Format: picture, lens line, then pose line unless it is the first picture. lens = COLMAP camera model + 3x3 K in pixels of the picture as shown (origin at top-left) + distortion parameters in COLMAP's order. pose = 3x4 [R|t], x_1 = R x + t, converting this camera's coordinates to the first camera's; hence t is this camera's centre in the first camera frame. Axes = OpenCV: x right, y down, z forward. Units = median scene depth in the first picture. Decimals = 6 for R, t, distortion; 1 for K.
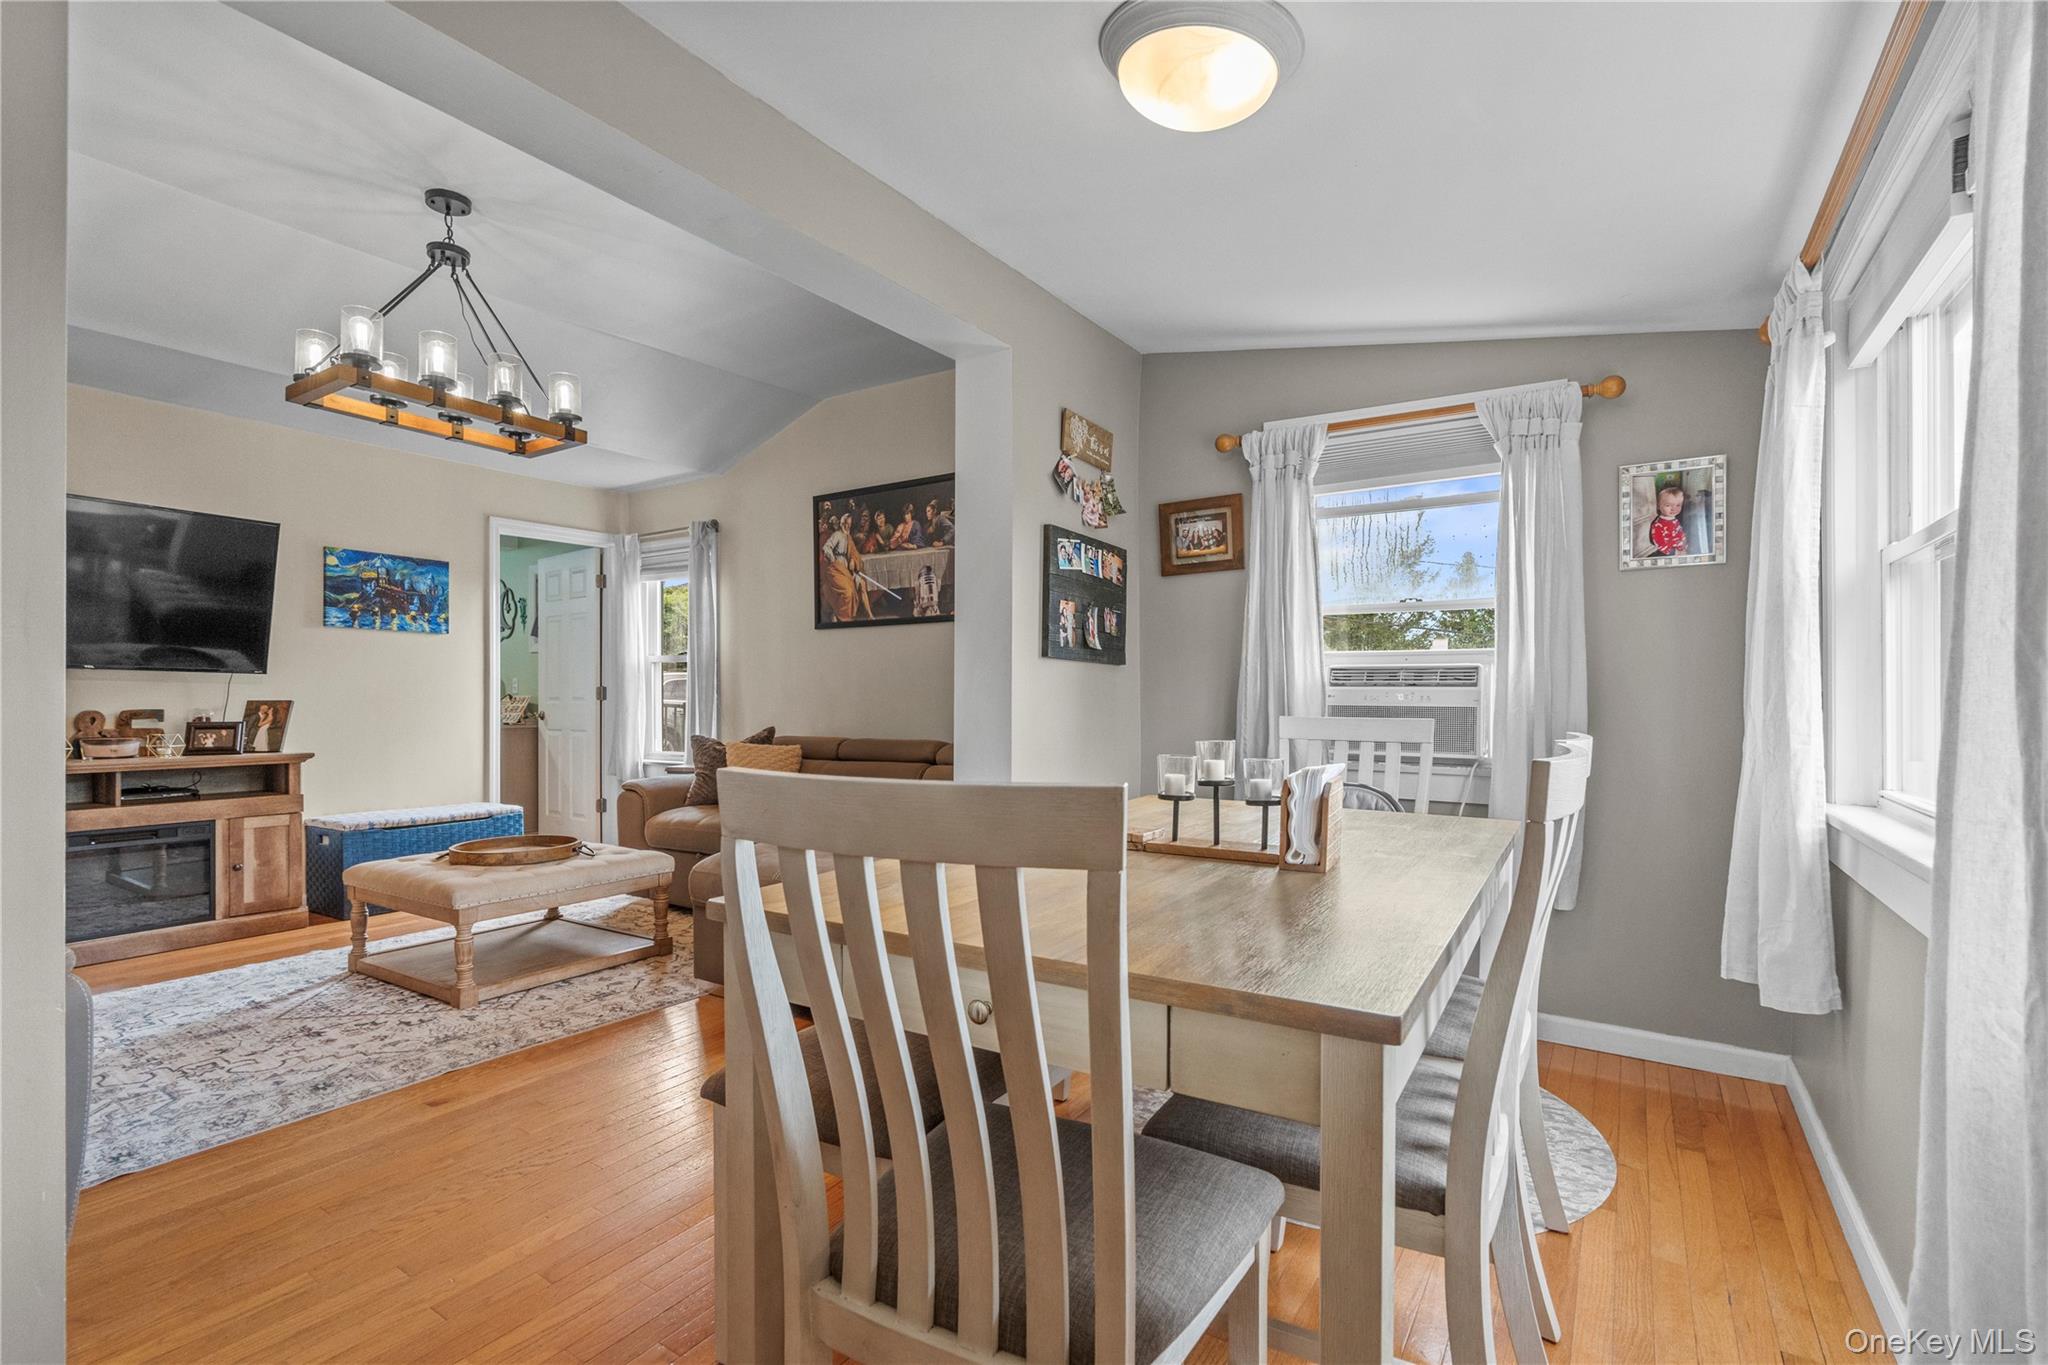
lens RADIAL K [[932.7, 0, 1001.0], [0, 932.7, 704.9], [0, 0, 1]] dist [0.000513, 0.000622]
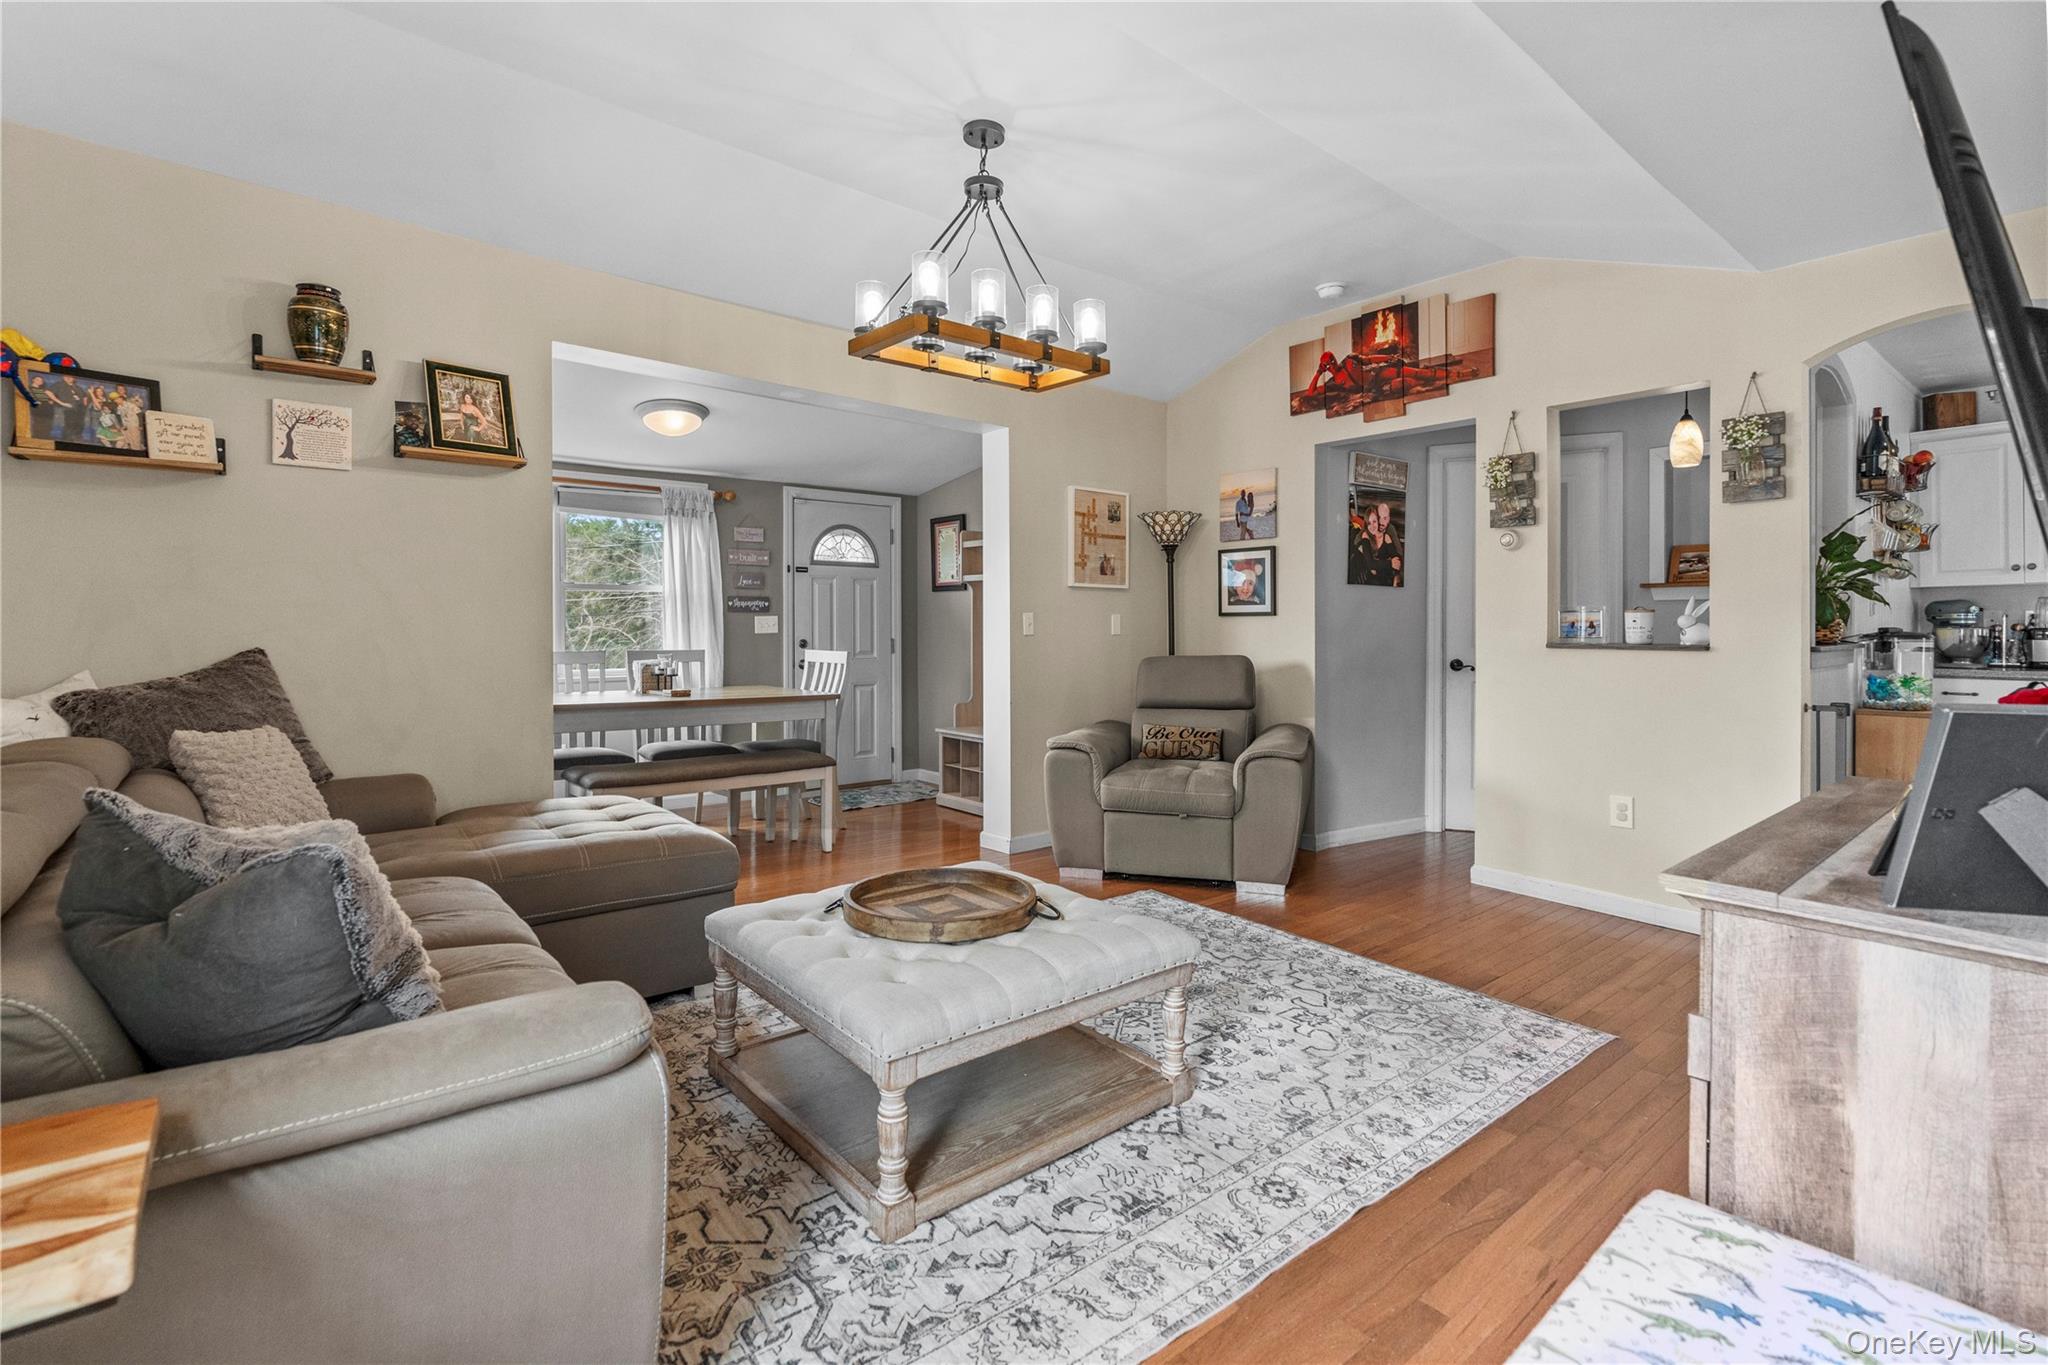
lens RADIAL K [[955.2, 0, 1022.8], [0, 955.2, 635.1], [0, 0, 1]] dist [-0.004085, -0.000463]
pose [[-0.958235, -0.007392, 0.285885, -0.615976], [-0.002431, 0.999840, 0.017707, -0.026938], [-0.285970, 0.016273, -0.958100, 1.303182]]
